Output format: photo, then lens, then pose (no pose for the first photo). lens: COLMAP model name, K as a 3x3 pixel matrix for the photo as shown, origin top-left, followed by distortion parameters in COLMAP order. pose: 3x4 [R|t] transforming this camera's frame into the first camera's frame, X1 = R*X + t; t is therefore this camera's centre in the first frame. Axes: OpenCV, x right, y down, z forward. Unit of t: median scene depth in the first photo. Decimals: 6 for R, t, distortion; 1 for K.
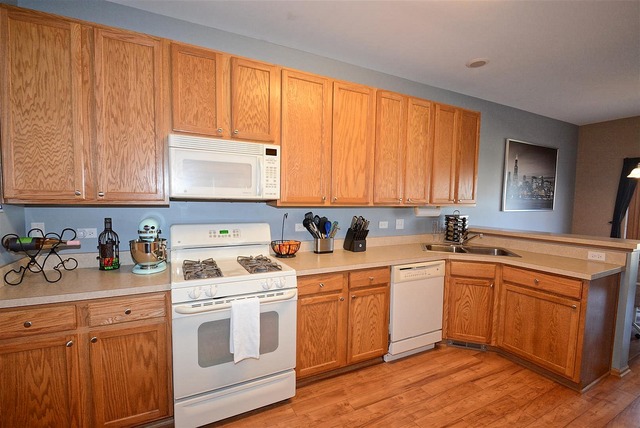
lens RADIAL K [[286.1, 0, 308.3], [0, 286.1, 217.7], [0, 0, 1]] dist [-0.002032, -0.000953]
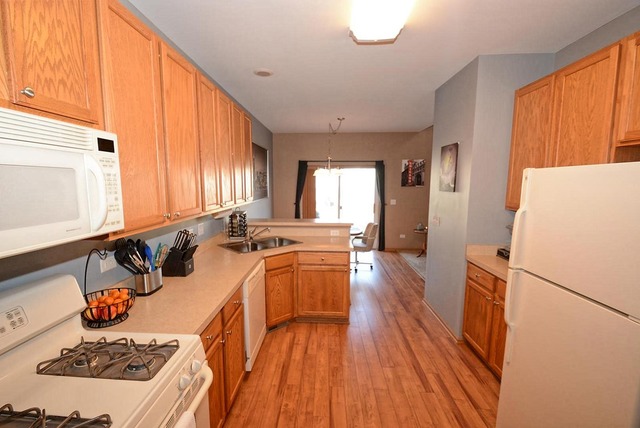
lens RADIAL K [[286.1, 0, 308.3], [0, 286.1, 217.7], [0, 0, 1]] dist [-0.002032, -0.000953]
pose [[0.492171, -0.120124, 0.862171, -0.369120], [0.059574, 0.992759, 0.104311, -0.113861], [-0.868458, 0.000025, 0.495763, 0.361196]]
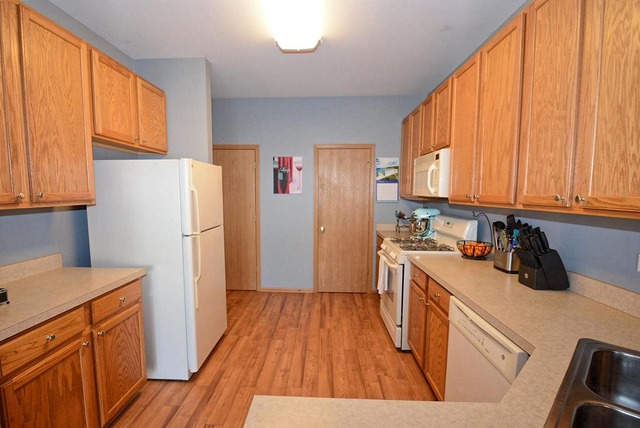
lens RADIAL K [[286.1, 0, 308.3], [0, 286.1, 217.7], [0, 0, 1]] dist [-0.002032, -0.000953]
pose [[-0.481706, 0.061978, -0.874138, 1.028745], [-0.061881, 0.992600, 0.104477, -0.063523], [0.874145, 0.104420, -0.474306, 0.988746]]
